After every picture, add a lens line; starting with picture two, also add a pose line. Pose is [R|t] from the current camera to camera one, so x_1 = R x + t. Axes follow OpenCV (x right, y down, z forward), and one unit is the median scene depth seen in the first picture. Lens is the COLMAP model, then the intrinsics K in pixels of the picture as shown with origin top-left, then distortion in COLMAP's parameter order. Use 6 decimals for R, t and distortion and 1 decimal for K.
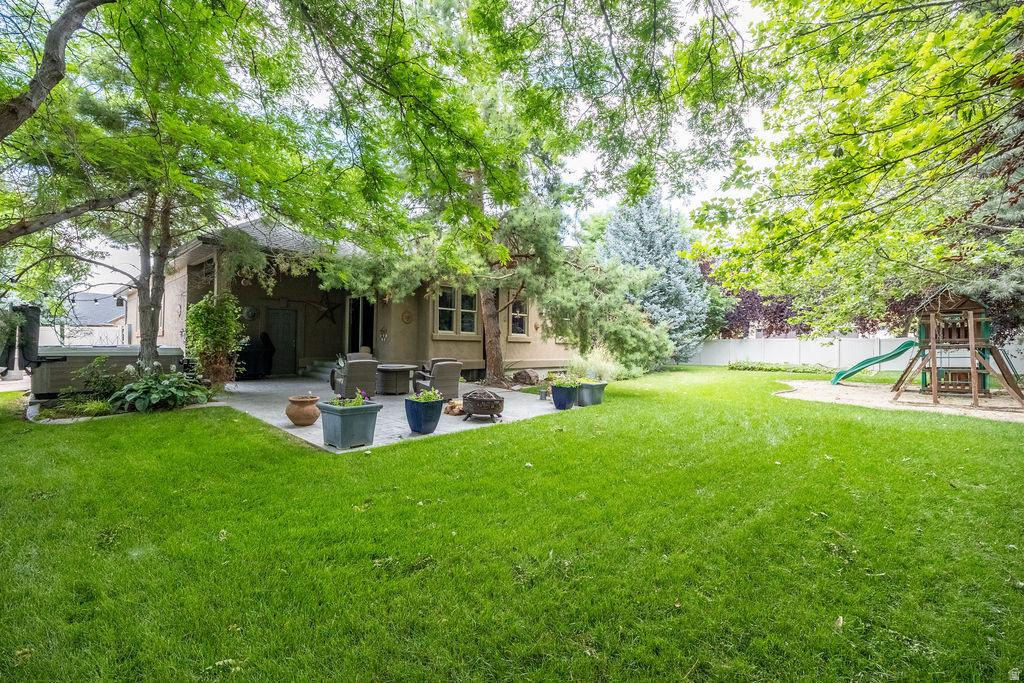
lens RADIAL K [[453.8, 0, 512.0], [0, 453.8, 341.5], [0, 0, 1]] dist [-0.019519, 0.000289]
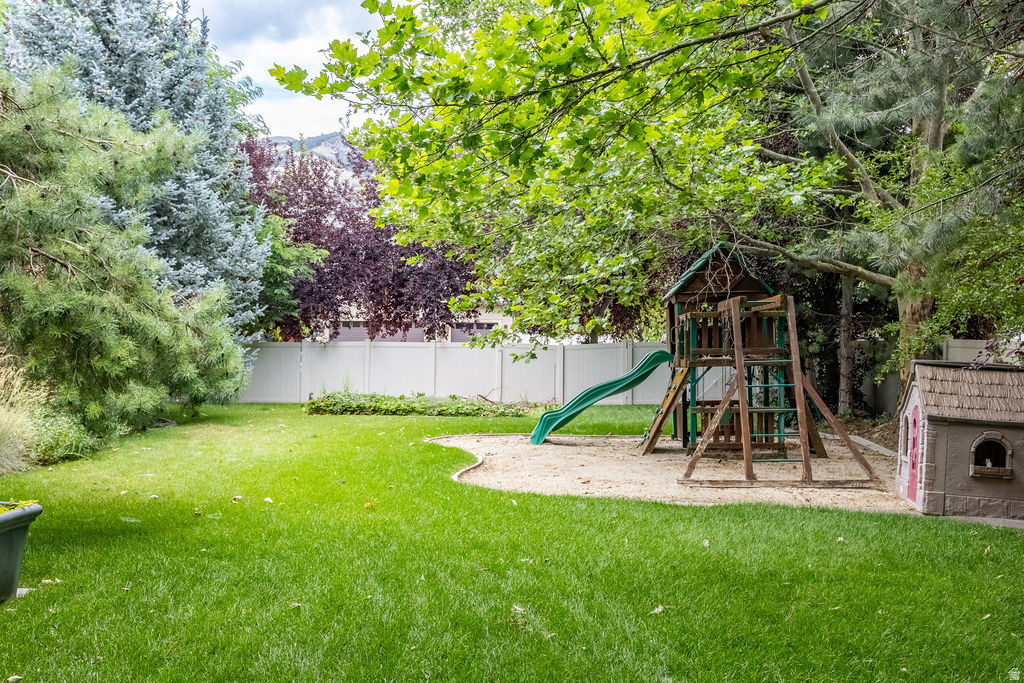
lens RADIAL K [[1017.9, 0, 512.0], [0, 1017.9, 341.5], [0, 0, 1]] dist [-0.005943, 0.002124]
pose [[0.773146, 0.013634, 0.634081, 0.104365], [-0.011759, 0.999905, -0.007162, -0.007303], [-0.634119, -0.001918, 0.773233, 0.837183]]
